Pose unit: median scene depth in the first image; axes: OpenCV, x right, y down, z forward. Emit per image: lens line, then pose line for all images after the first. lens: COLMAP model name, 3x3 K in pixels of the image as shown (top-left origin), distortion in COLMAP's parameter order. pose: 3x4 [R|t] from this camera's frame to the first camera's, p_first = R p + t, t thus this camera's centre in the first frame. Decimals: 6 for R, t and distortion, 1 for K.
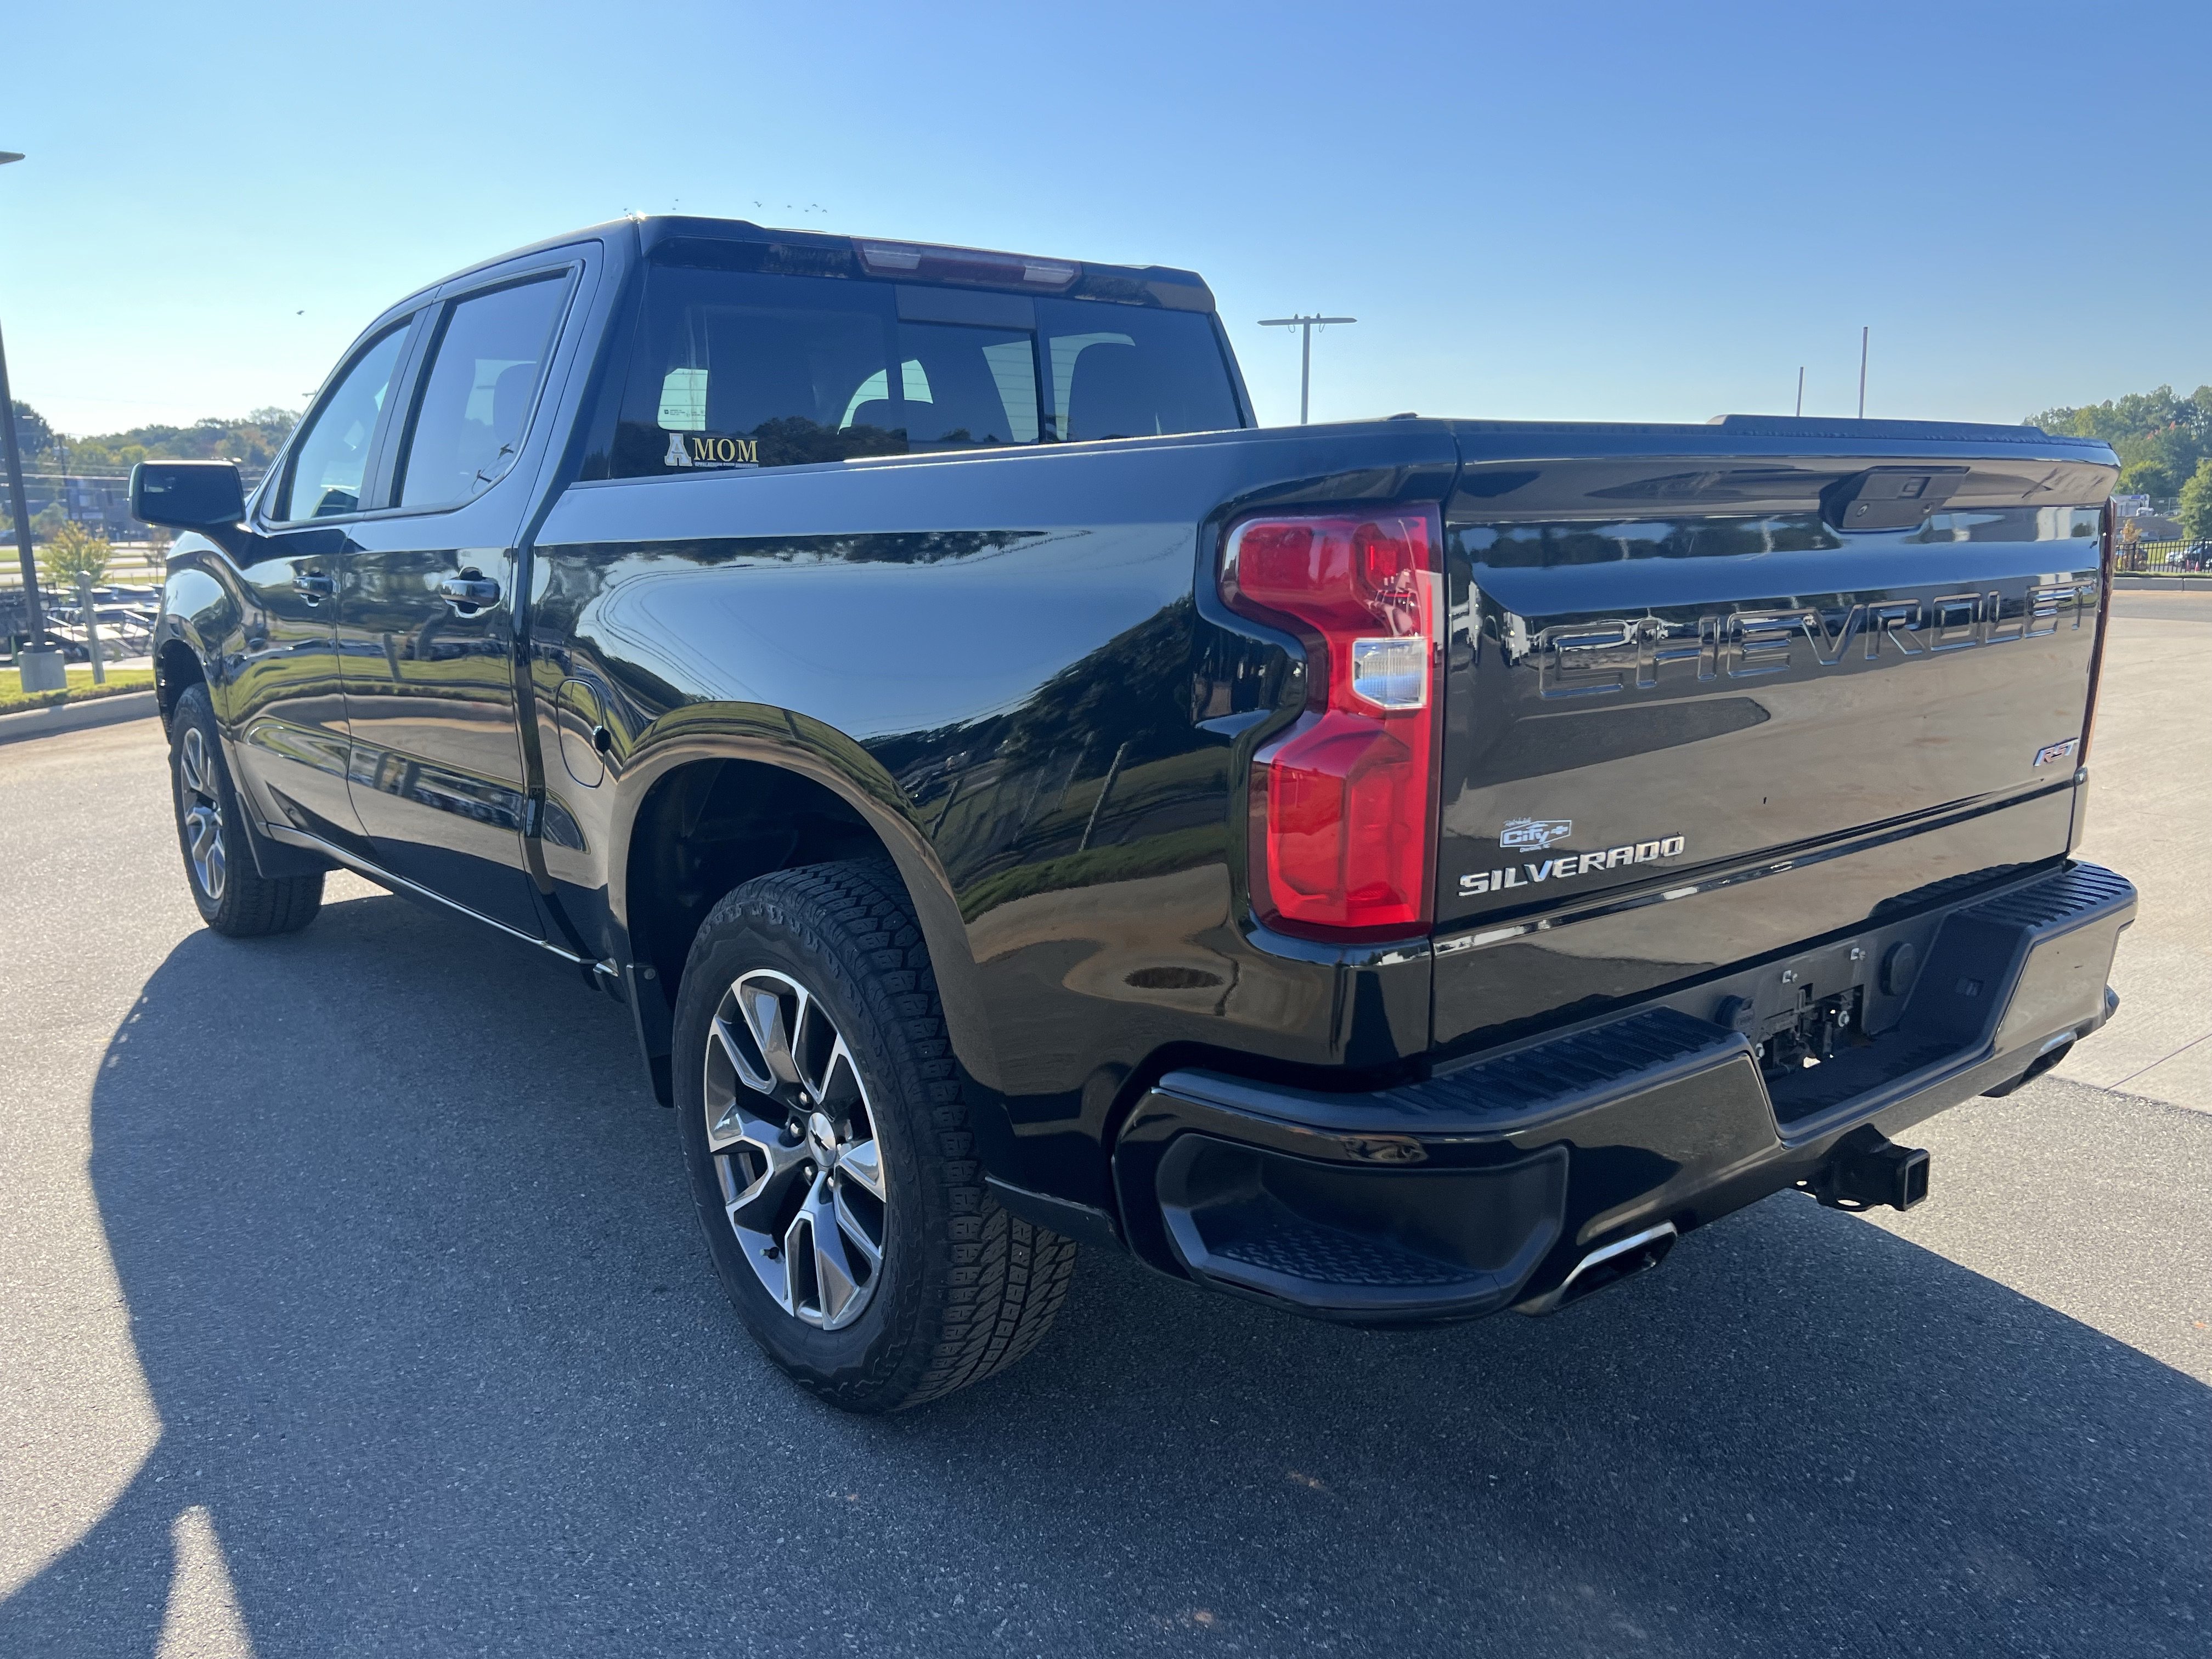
lens RADIAL K [[1756.8, 0, 1106.5], [0, 1756.8, 849.5], [0, 0, 1]] dist [-0.025899, -0.001383]
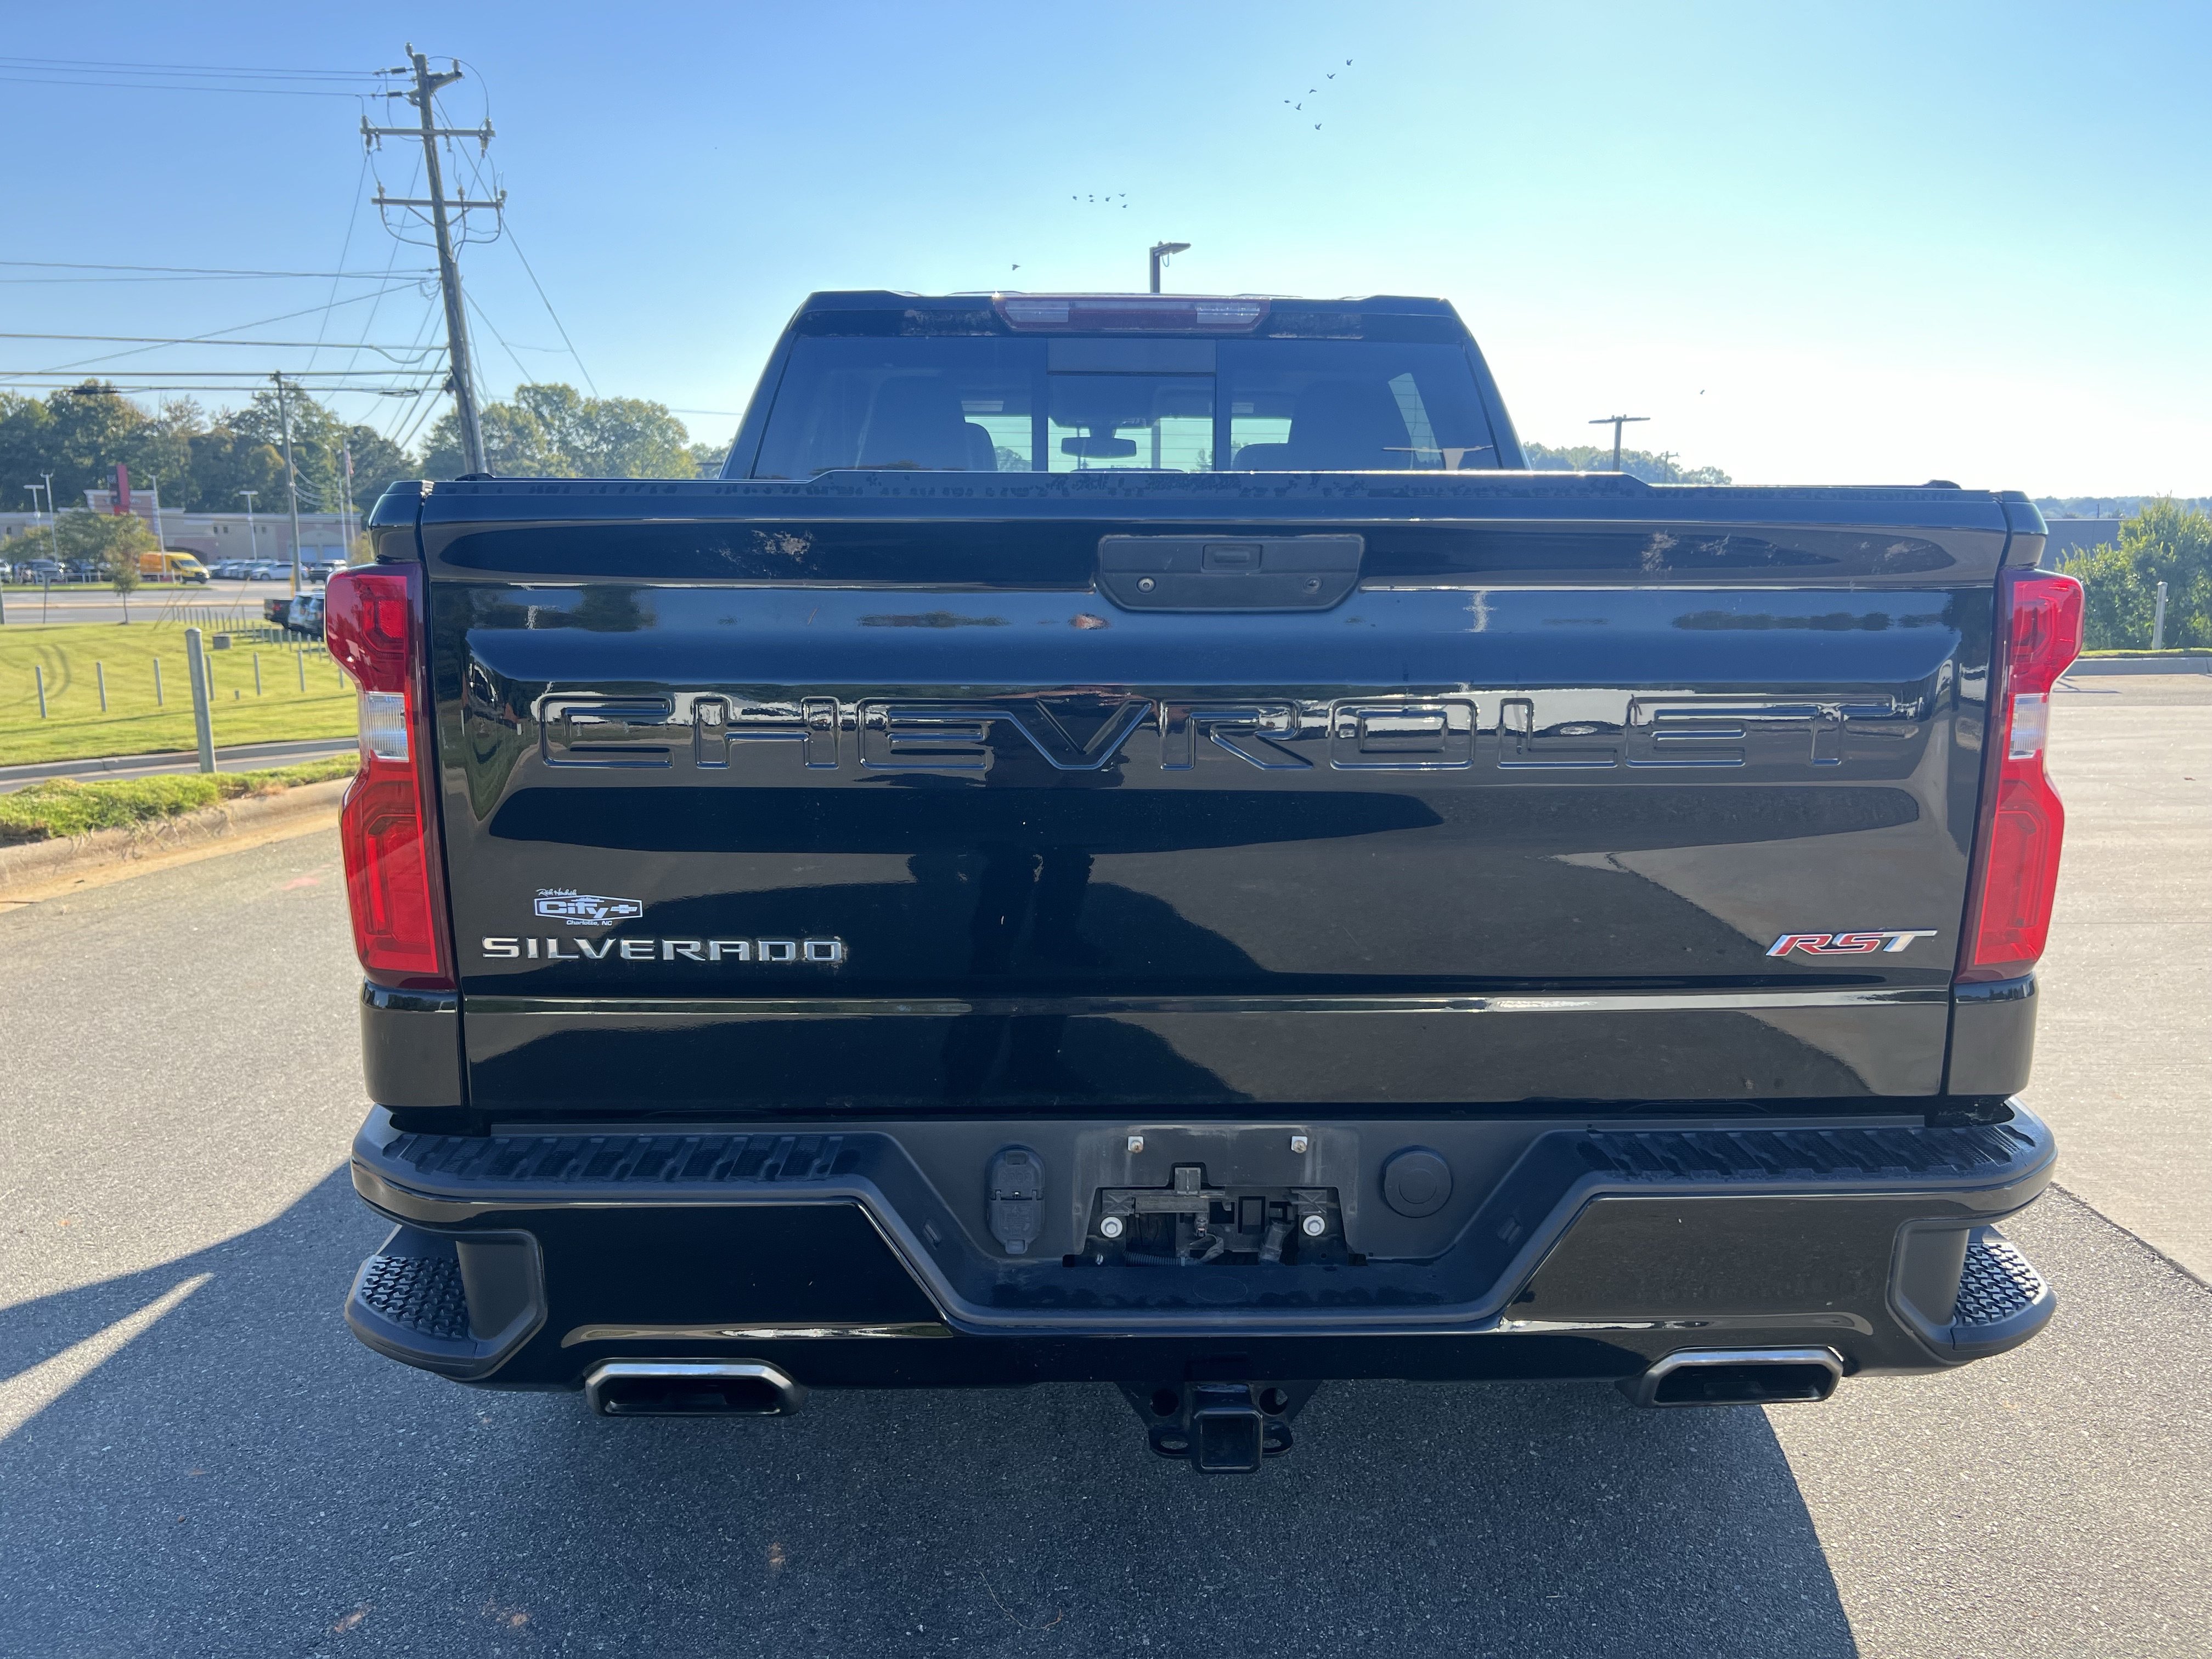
lens RADIAL K [[1708.5, 0, 1106.0], [0, 1708.5, 829.5], [0, 0, 1]] dist [0.004175, -0.002652]
pose [[0.787811, 0.110201, -0.605979, 0.792757], [-0.124877, 0.992008, 0.018054, -0.079926], [0.603125, 0.061450, 0.795276, 0.331948]]
